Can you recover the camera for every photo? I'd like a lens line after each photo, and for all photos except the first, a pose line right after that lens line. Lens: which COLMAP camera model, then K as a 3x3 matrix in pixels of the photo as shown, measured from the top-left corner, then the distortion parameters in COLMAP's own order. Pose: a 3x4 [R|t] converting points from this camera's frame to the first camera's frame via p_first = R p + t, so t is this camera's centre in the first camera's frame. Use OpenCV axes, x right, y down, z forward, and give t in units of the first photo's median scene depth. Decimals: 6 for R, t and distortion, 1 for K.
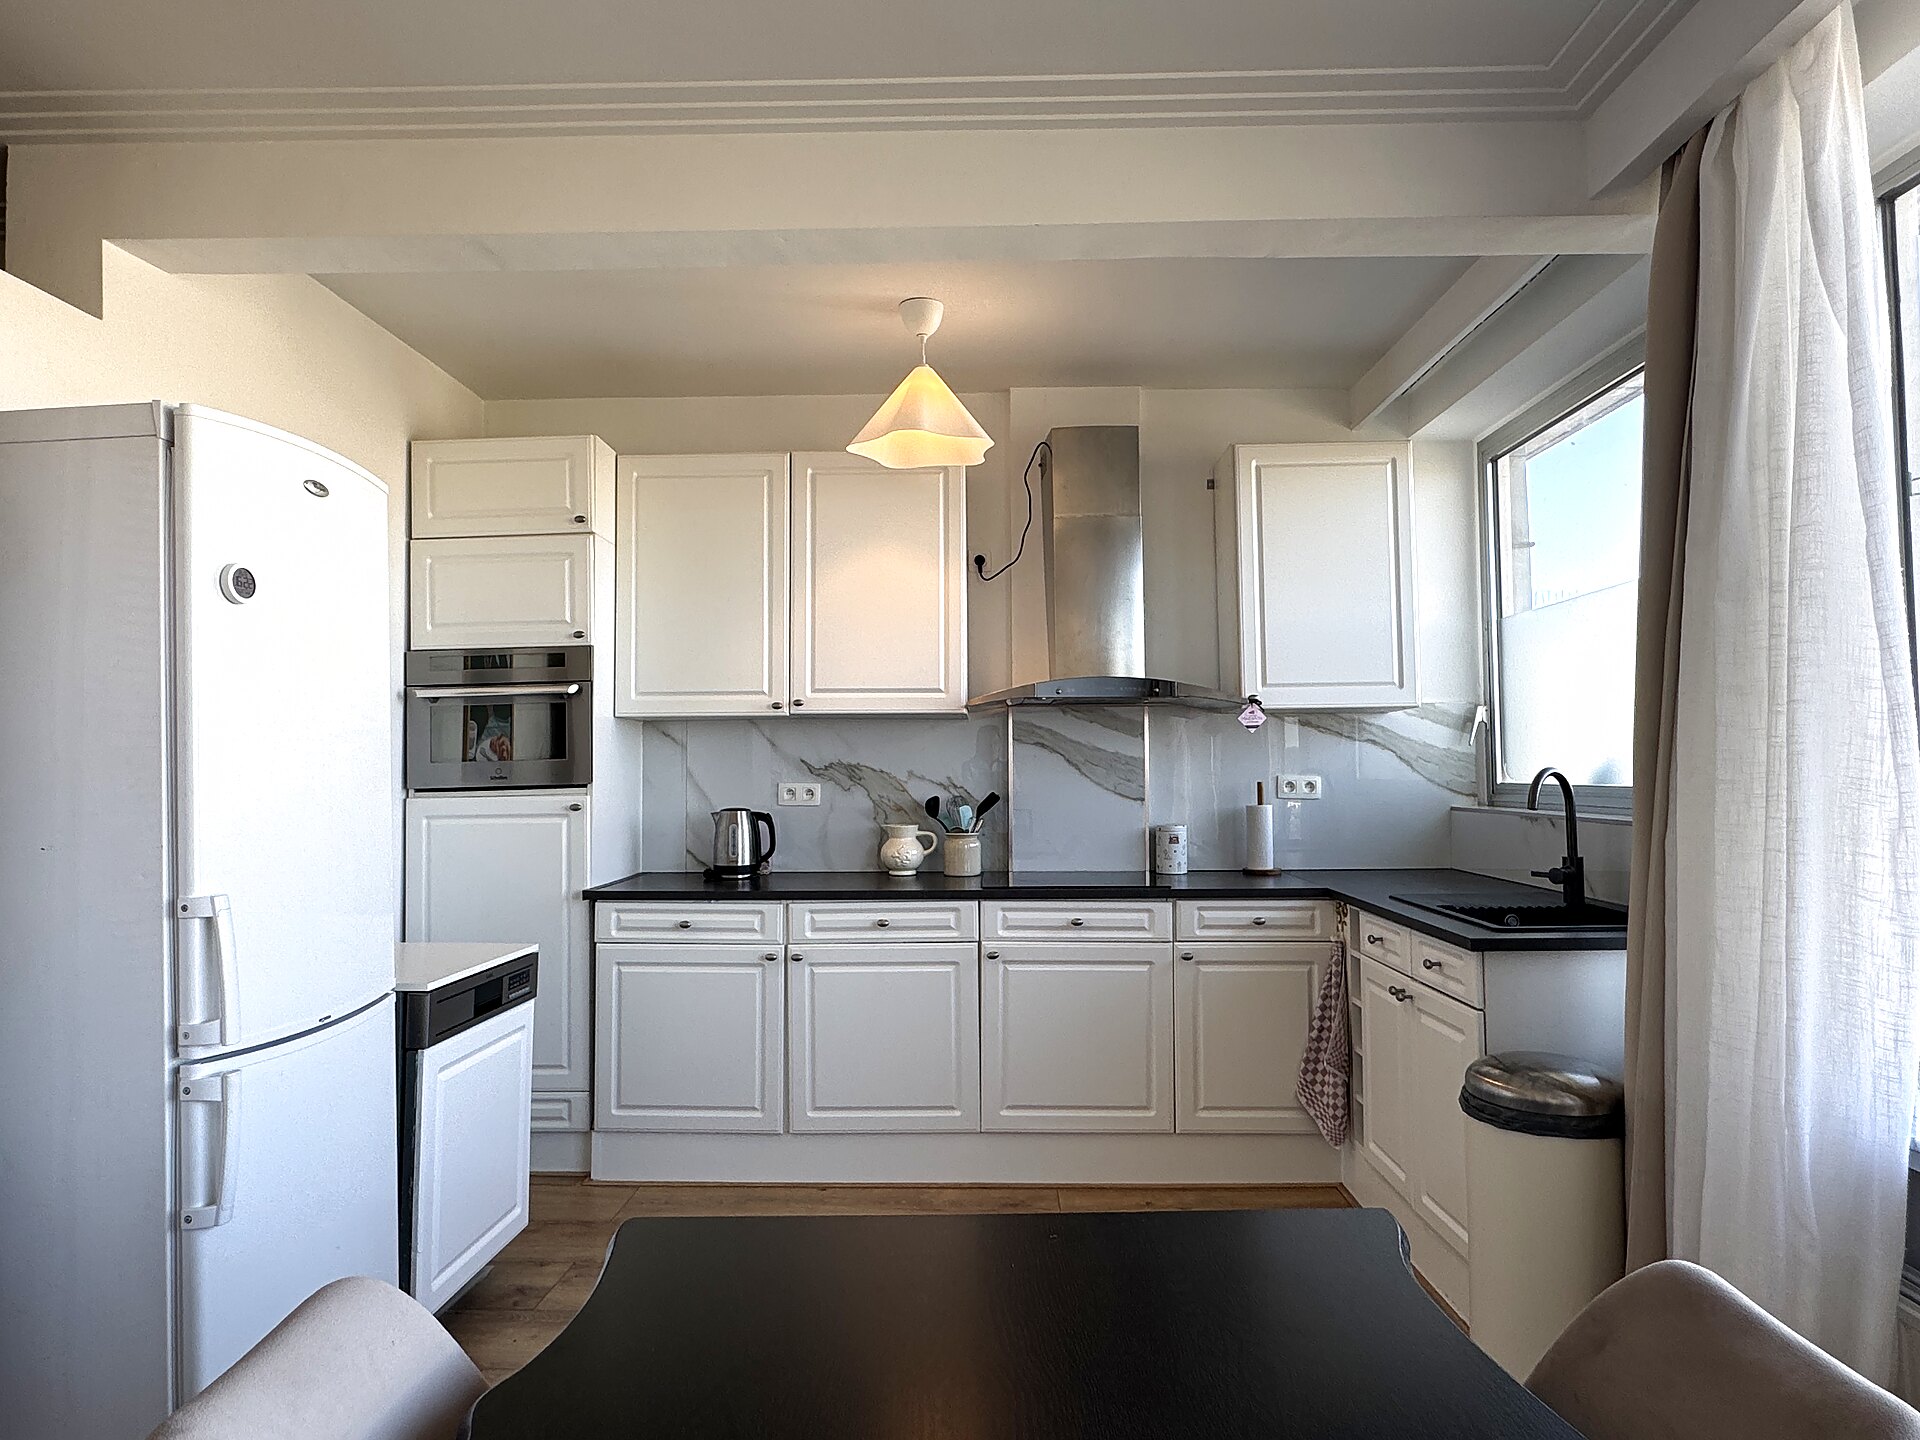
lens RADIAL K [[1177.7, 0, 958.3], [0, 1177.7, 725.4], [0, 0, 1]] dist [-0.003598, -0.000713]
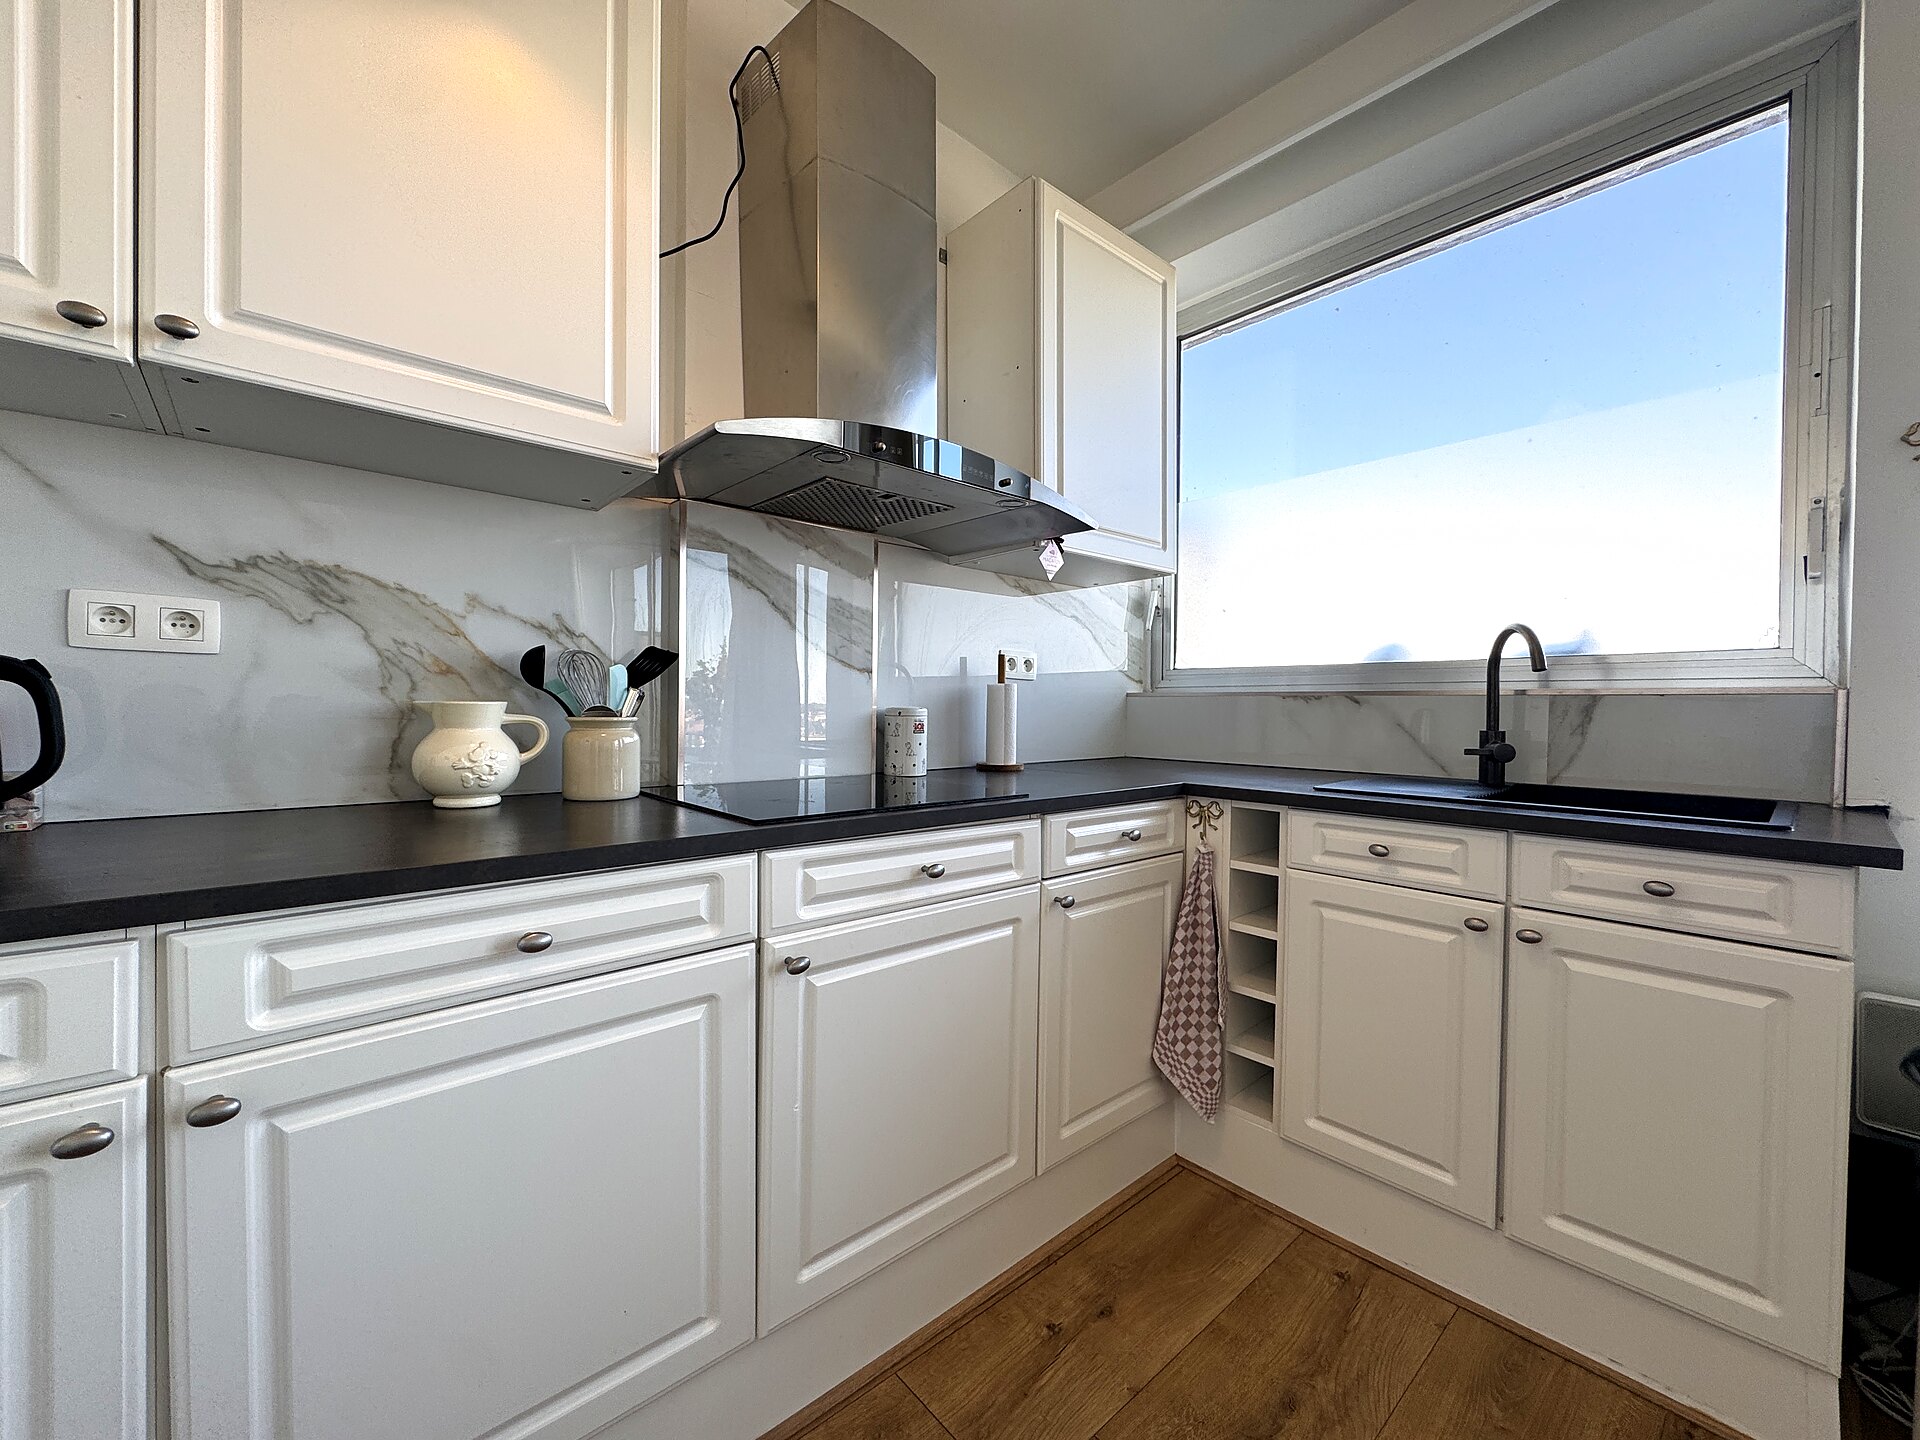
lens RADIAL K [[771.3, 0, 959.6], [0, 771.3, 719.4], [0, 0, 1]] dist [-0.003104, 0.000091]
pose [[0.731424, 0.001727, 0.681921, -0.115376], [-0.037771, 0.998564, 0.037984, 0.073388], [-0.680876, -0.053539, 0.730439, 0.644489]]
